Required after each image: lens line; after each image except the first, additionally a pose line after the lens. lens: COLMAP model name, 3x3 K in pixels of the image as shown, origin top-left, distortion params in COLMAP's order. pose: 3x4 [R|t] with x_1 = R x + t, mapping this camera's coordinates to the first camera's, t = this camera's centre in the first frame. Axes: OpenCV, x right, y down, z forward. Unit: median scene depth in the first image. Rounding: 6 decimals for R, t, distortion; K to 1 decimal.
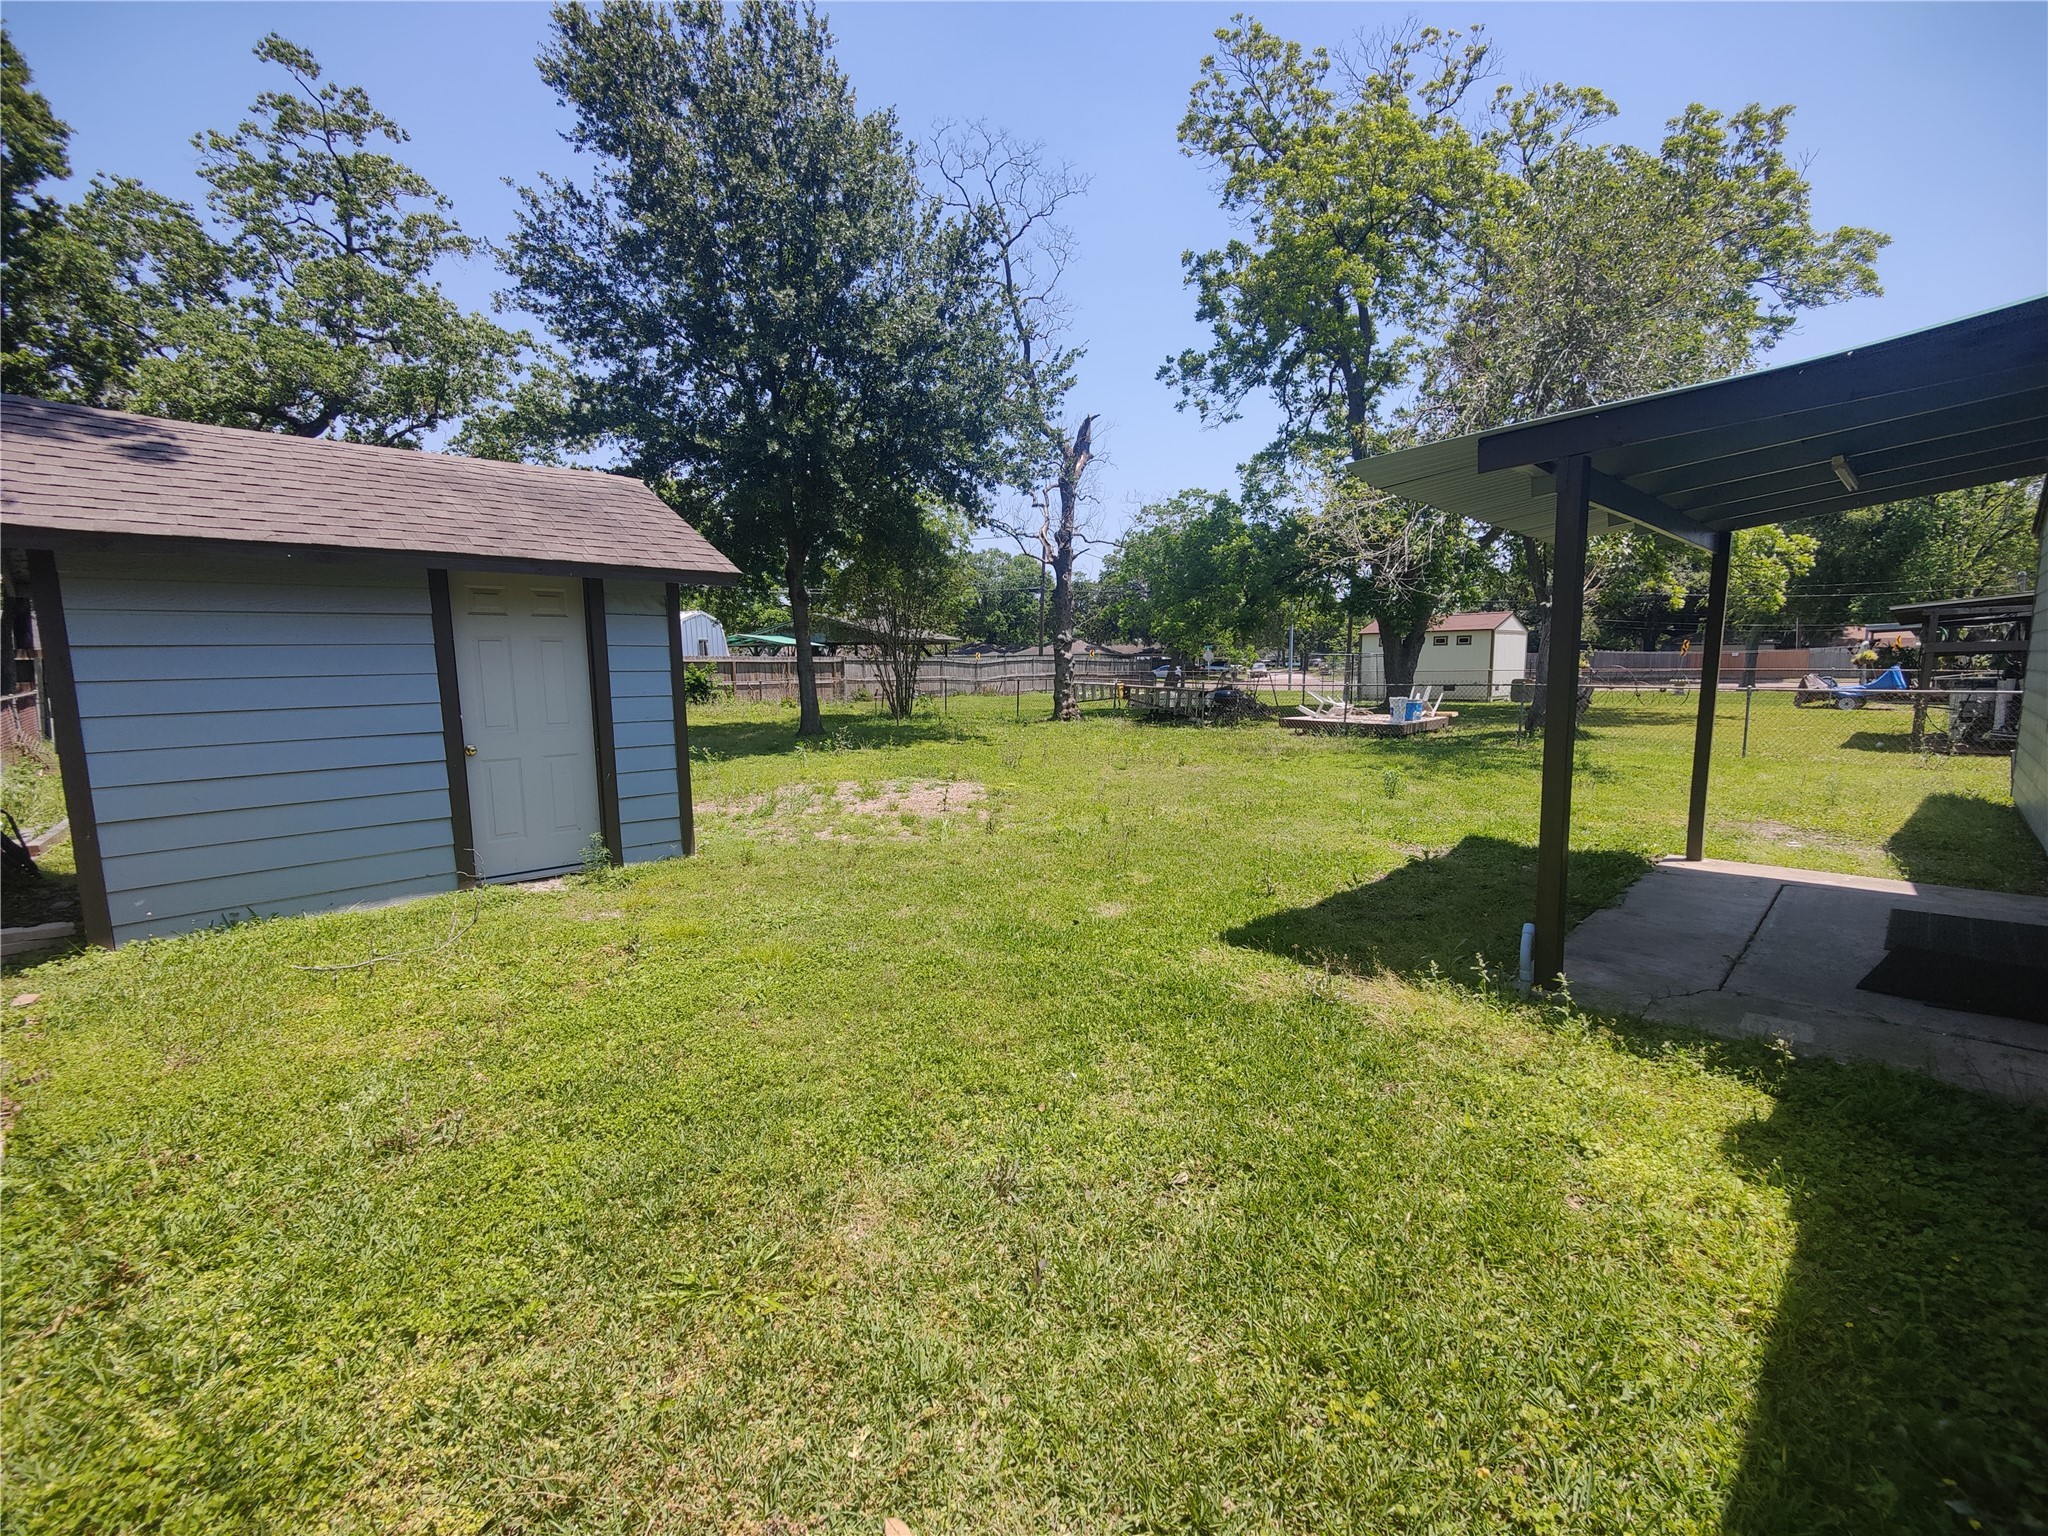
lens RADIAL K [[884.4, 0, 1038.8], [0, 884.4, 775.7], [0, 0, 1]] dist [0.001102, -0.000651]
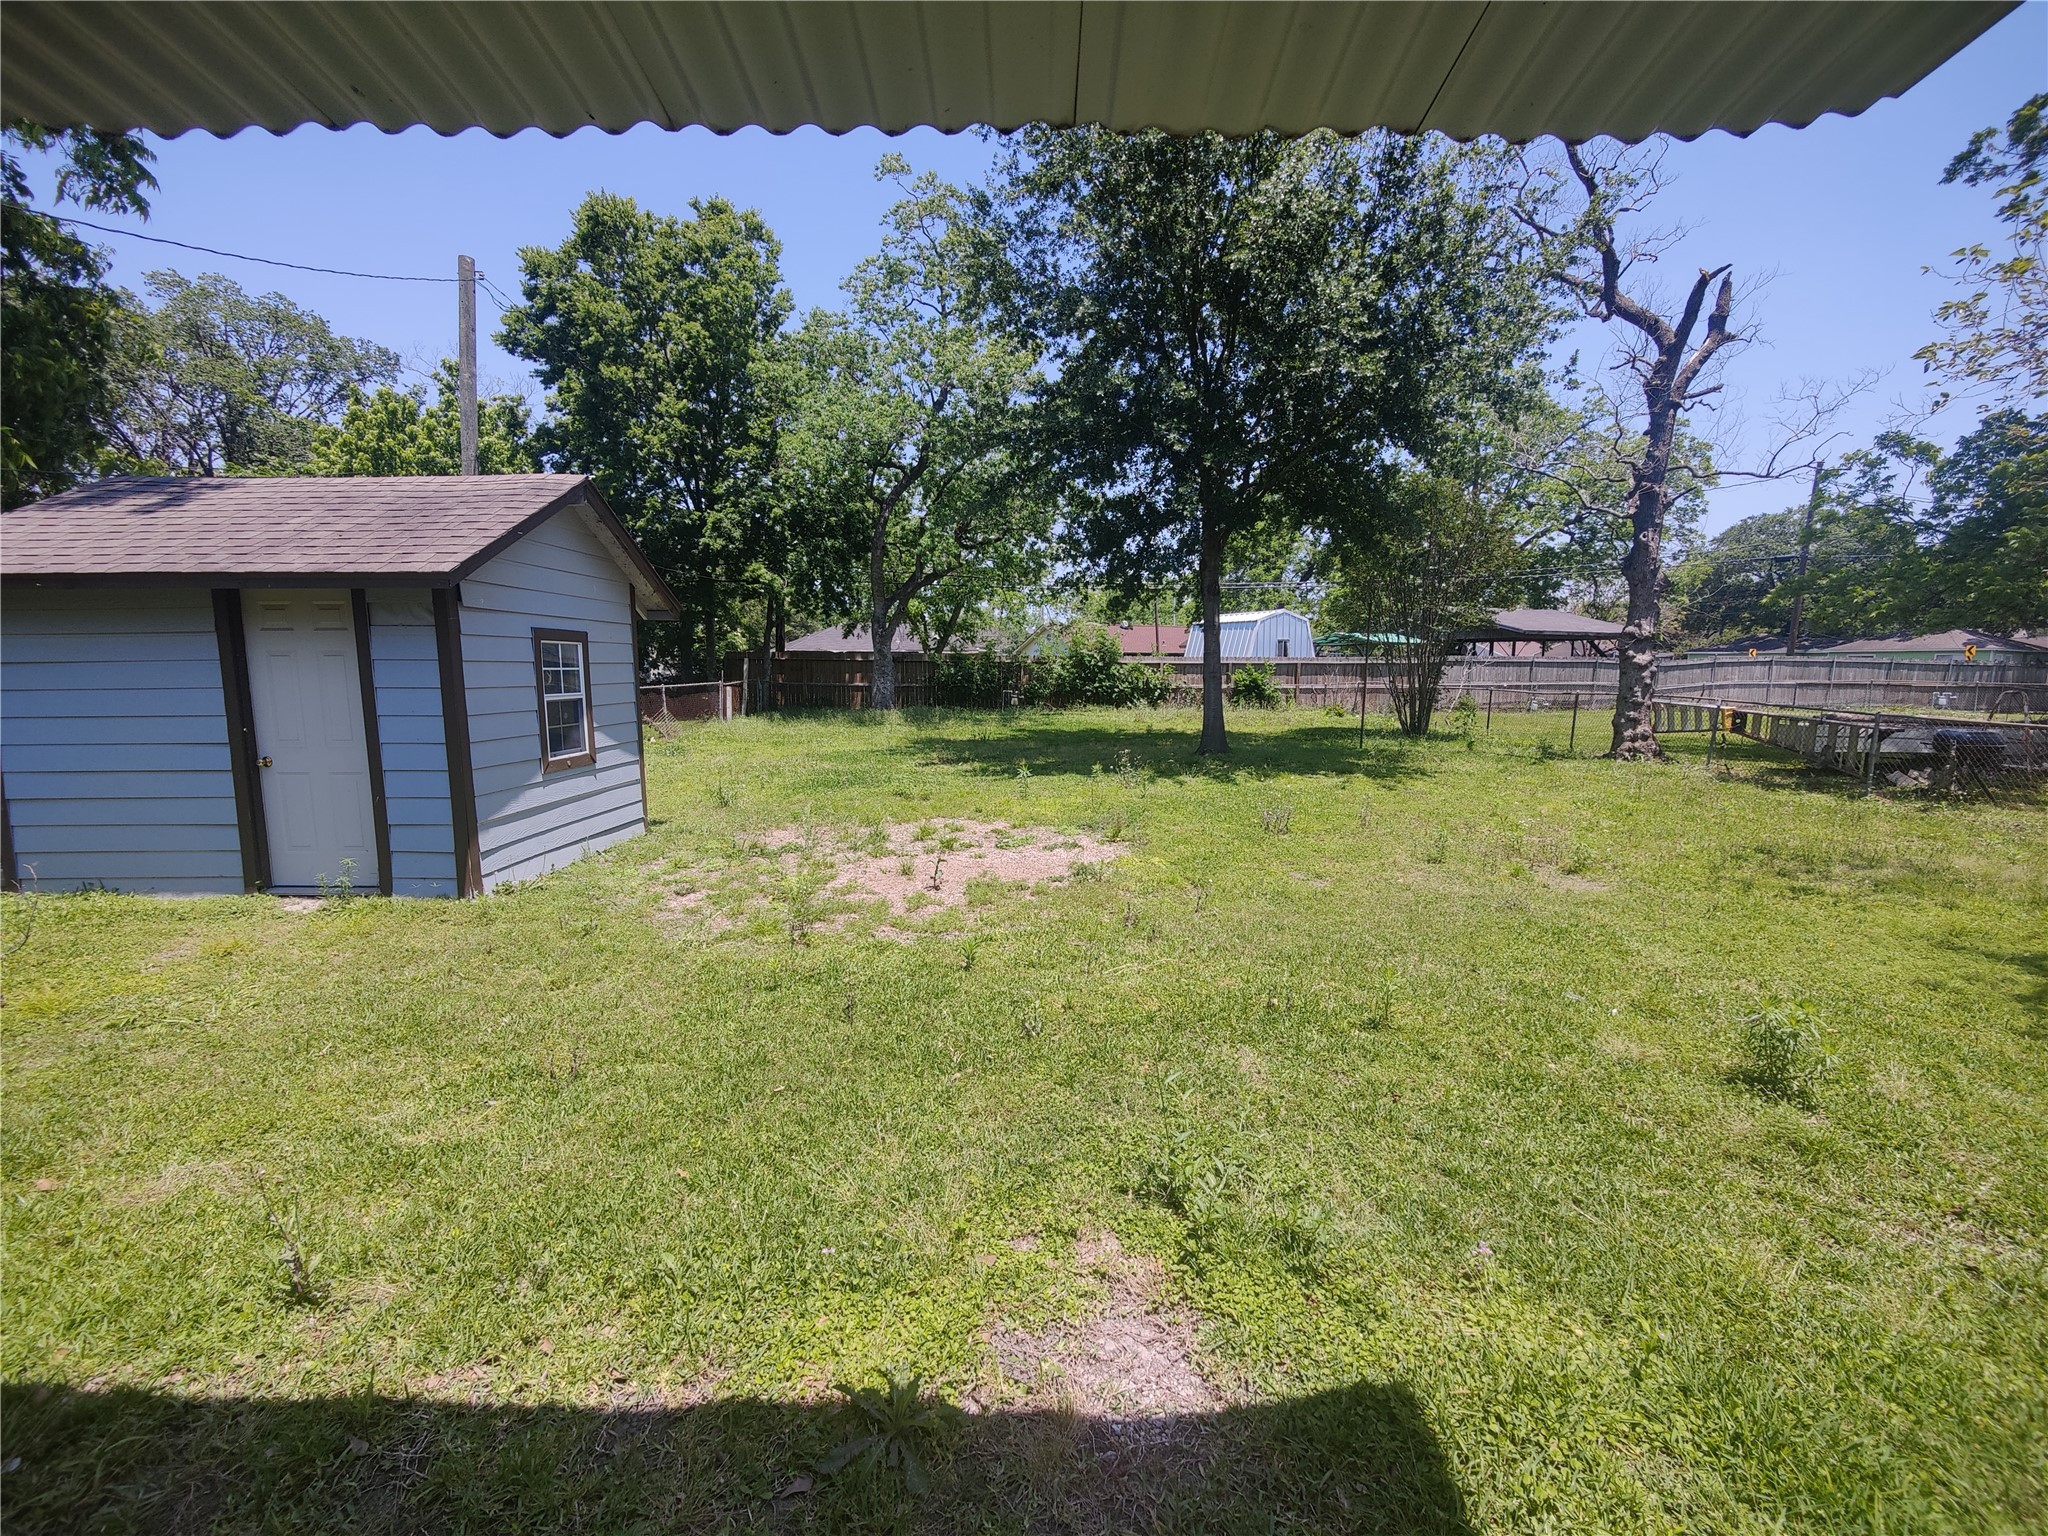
lens RADIAL K [[882.7, 0, 1025.3], [0, 882.7, 758.1], [0, 0, 1]] dist [-0.012604, -0.000229]
pose [[0.693972, 0.082995, -0.715203, 0.679826], [-0.094983, 0.995206, 0.023323, -0.136259], [0.713709, 0.051747, 0.698528, 0.890769]]
